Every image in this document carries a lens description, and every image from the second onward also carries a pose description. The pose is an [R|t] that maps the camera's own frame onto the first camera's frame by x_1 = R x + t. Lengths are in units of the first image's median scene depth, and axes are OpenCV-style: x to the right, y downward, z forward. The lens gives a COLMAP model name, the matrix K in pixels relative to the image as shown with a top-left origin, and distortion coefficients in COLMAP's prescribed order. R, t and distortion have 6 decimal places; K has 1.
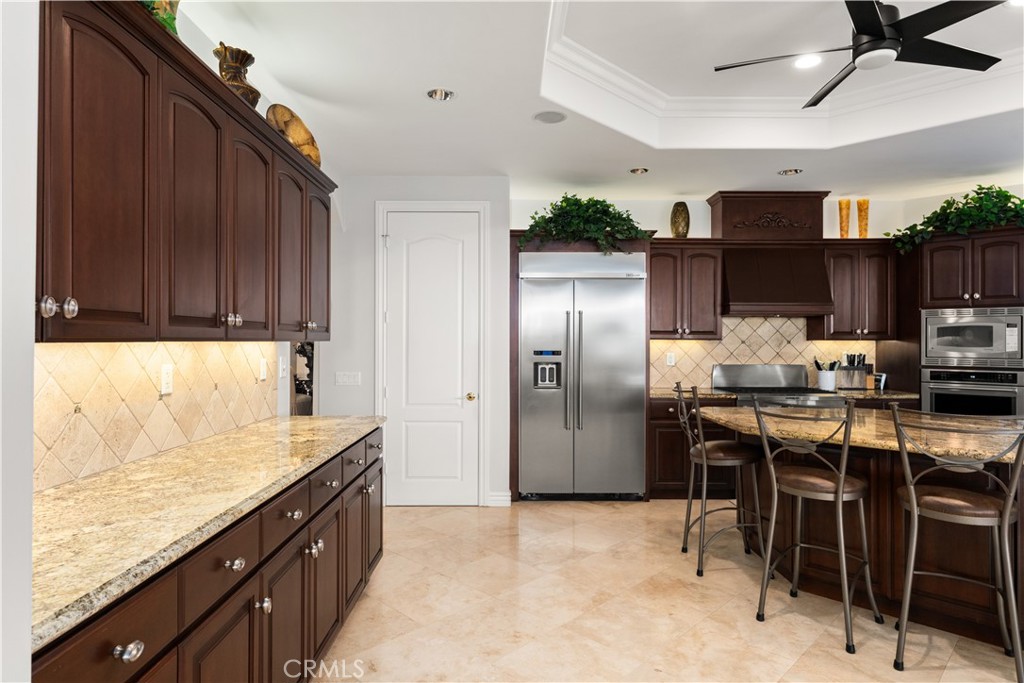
lens RADIAL K [[614.2, 0, 512.6], [0, 614.2, 343.1], [0, 0, 1]] dist [-0.001081, -0.000865]
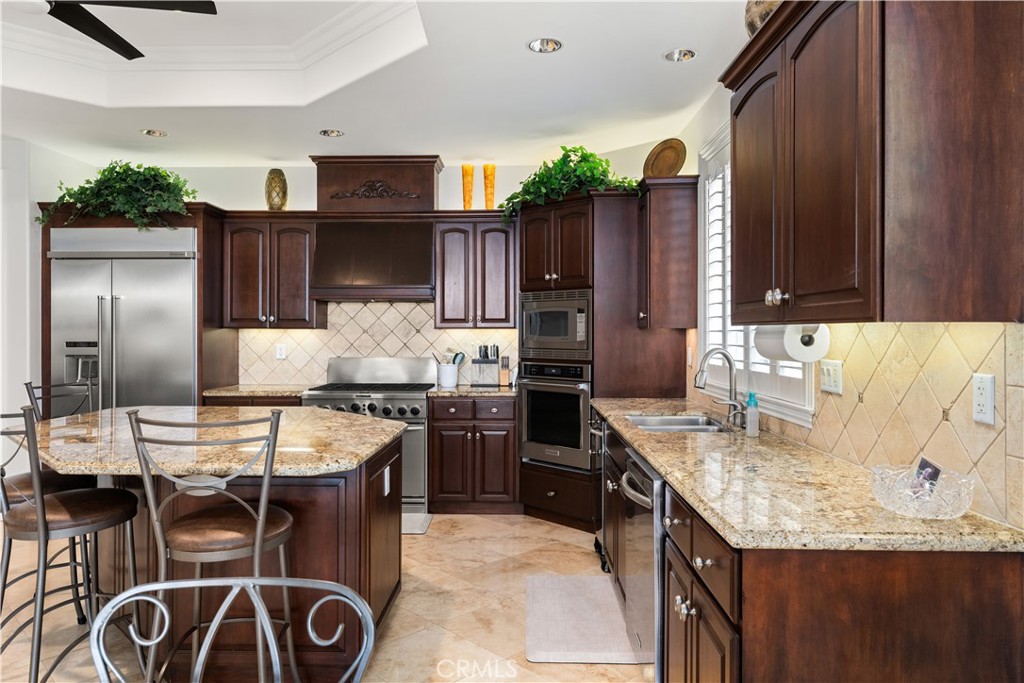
lens RADIAL K [[713.3, 0, 509.8], [0, 713.3, 336.2], [0, 0, 1]] dist [0.002687, 0.001113]
pose [[0.999678, -0.002926, -0.025212, 0.628241], [0.003042, 0.999985, 0.004575, 0.001489], [0.025198, -0.004650, 0.999672, 0.006282]]
